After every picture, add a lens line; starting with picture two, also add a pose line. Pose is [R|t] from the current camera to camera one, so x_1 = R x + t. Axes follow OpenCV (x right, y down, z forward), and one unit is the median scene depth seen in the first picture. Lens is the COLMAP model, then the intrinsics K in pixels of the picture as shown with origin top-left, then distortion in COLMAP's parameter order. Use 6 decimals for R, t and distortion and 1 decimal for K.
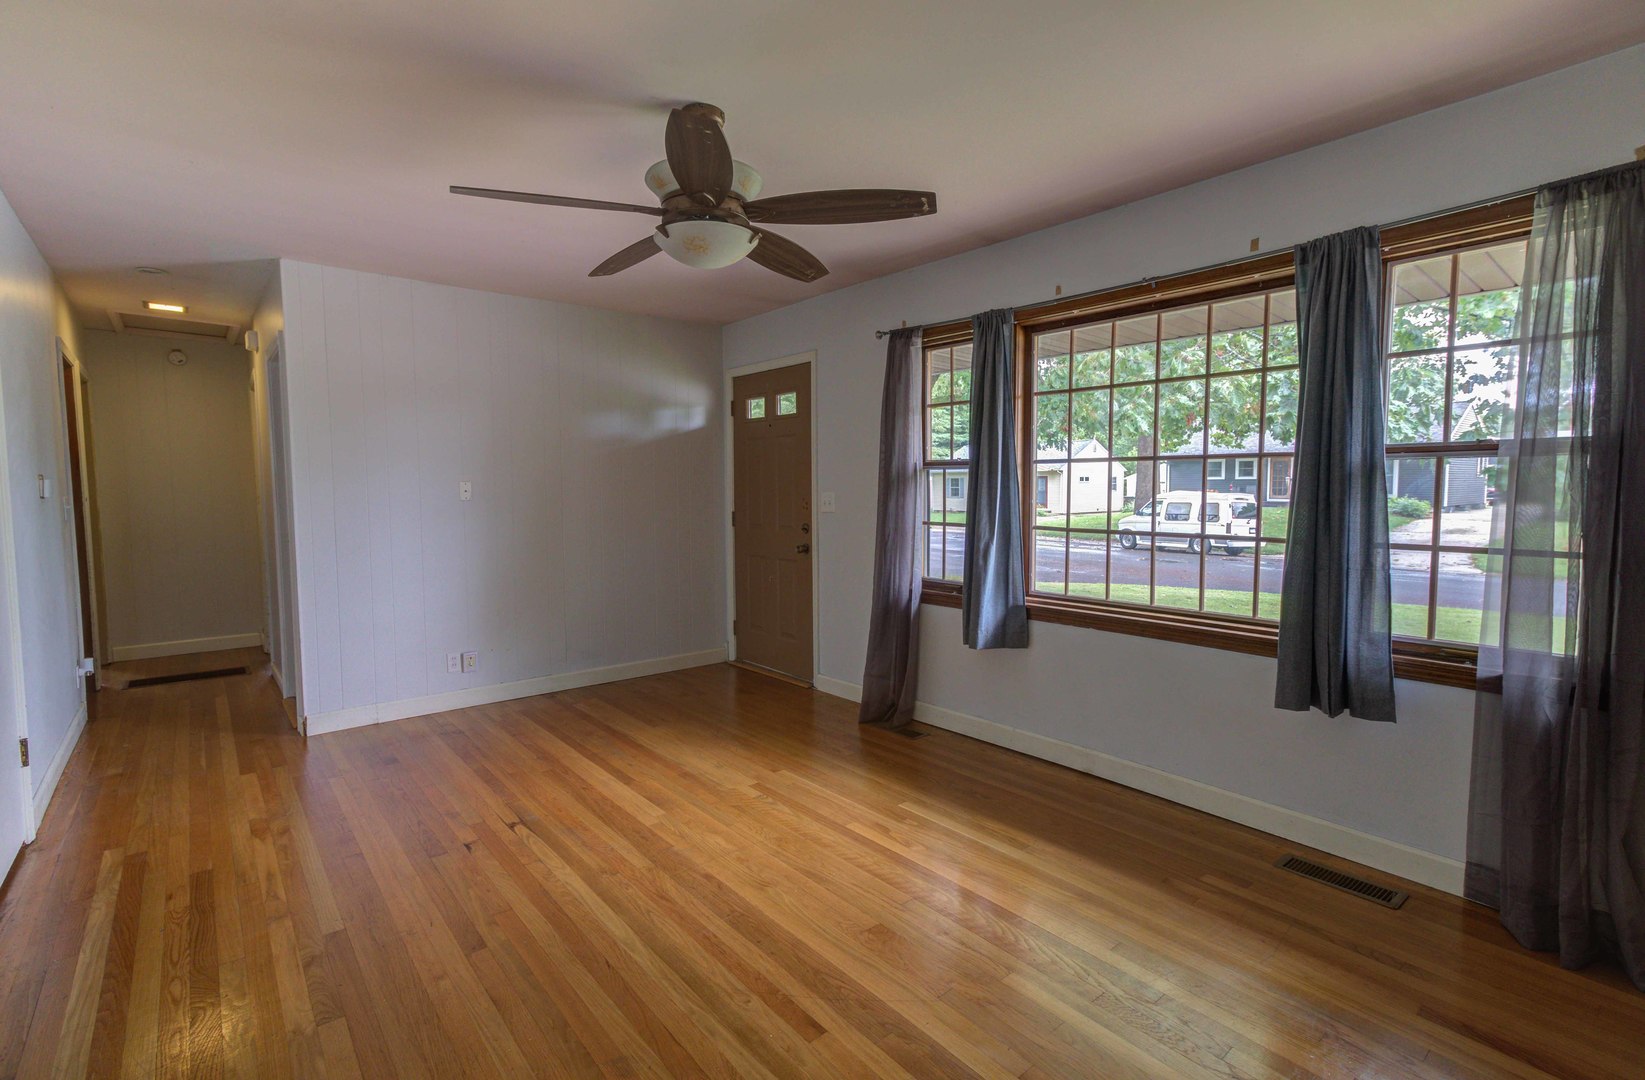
lens RADIAL K [[749.5, 0, 825.6], [0, 749.5, 533.0], [0, 0, 1]] dist [0.016874, 0.006765]
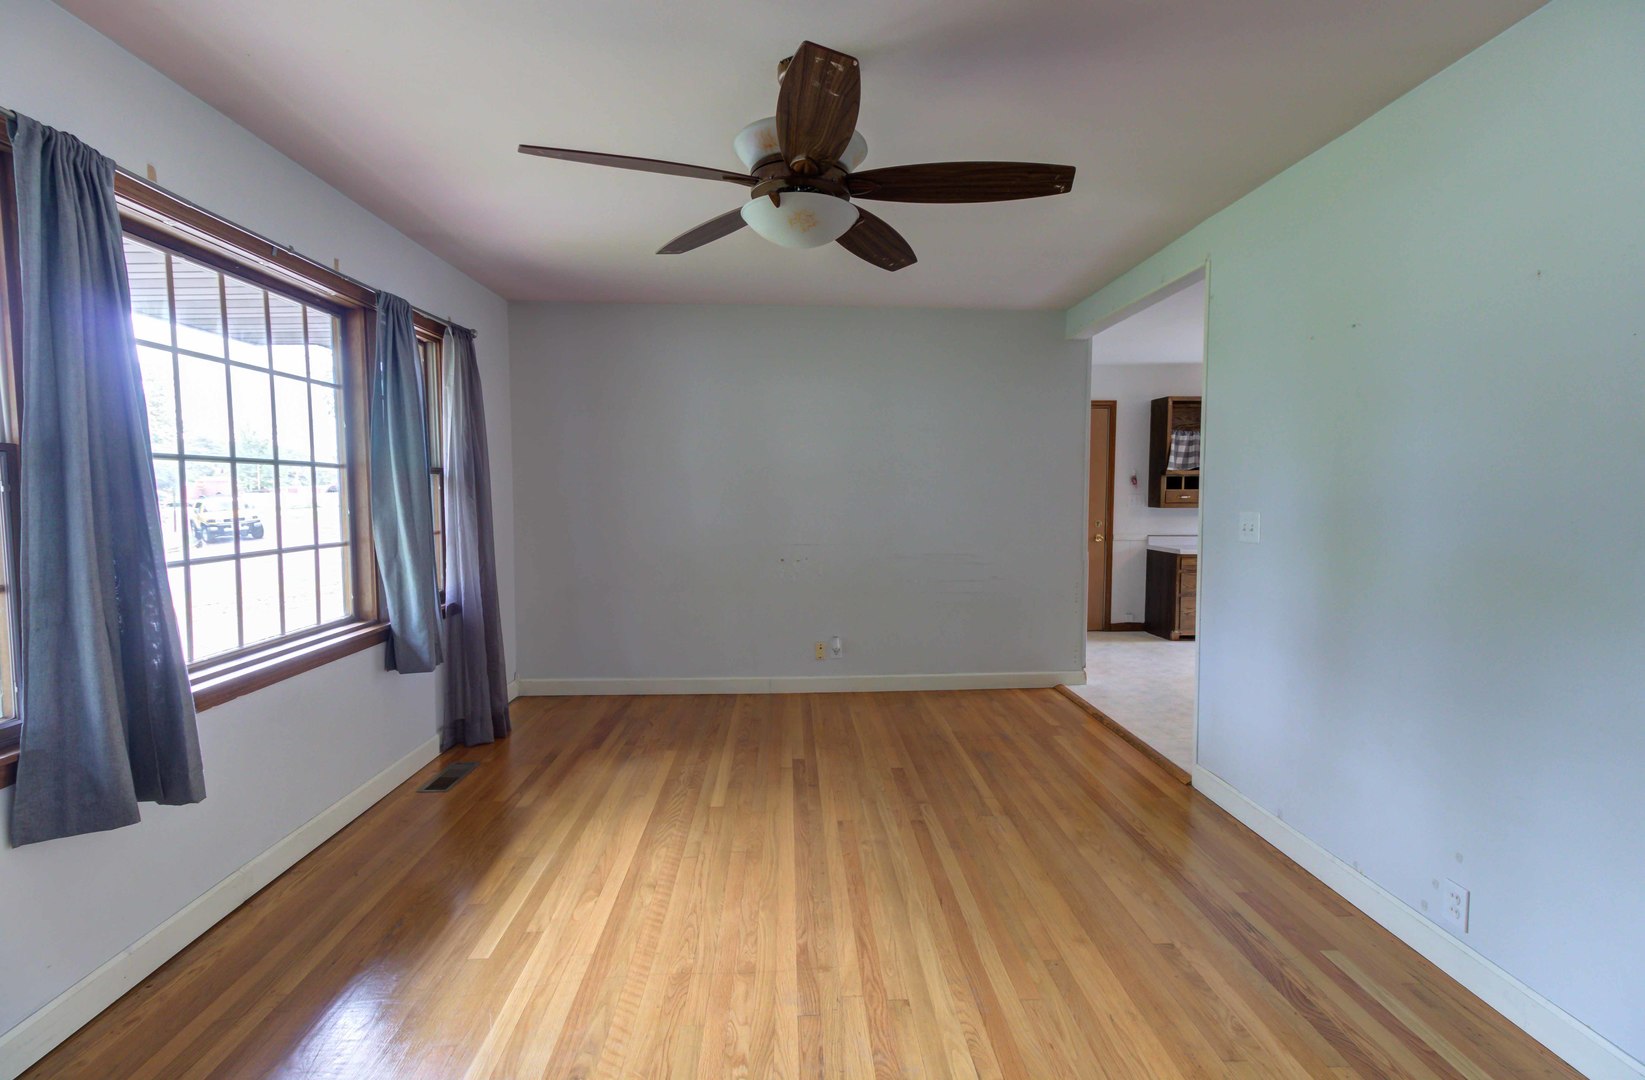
lens RADIAL K [[749.5, 0, 824.5], [0, 749.5, 539.0], [0, 0, 1]] dist [0.016874, 0.006765]
pose [[-0.798447, -0.036130, 0.600980, -0.686721], [0.041870, 0.992449, 0.115292, -0.106744], [-0.600607, 0.117218, -0.790905, 1.636422]]
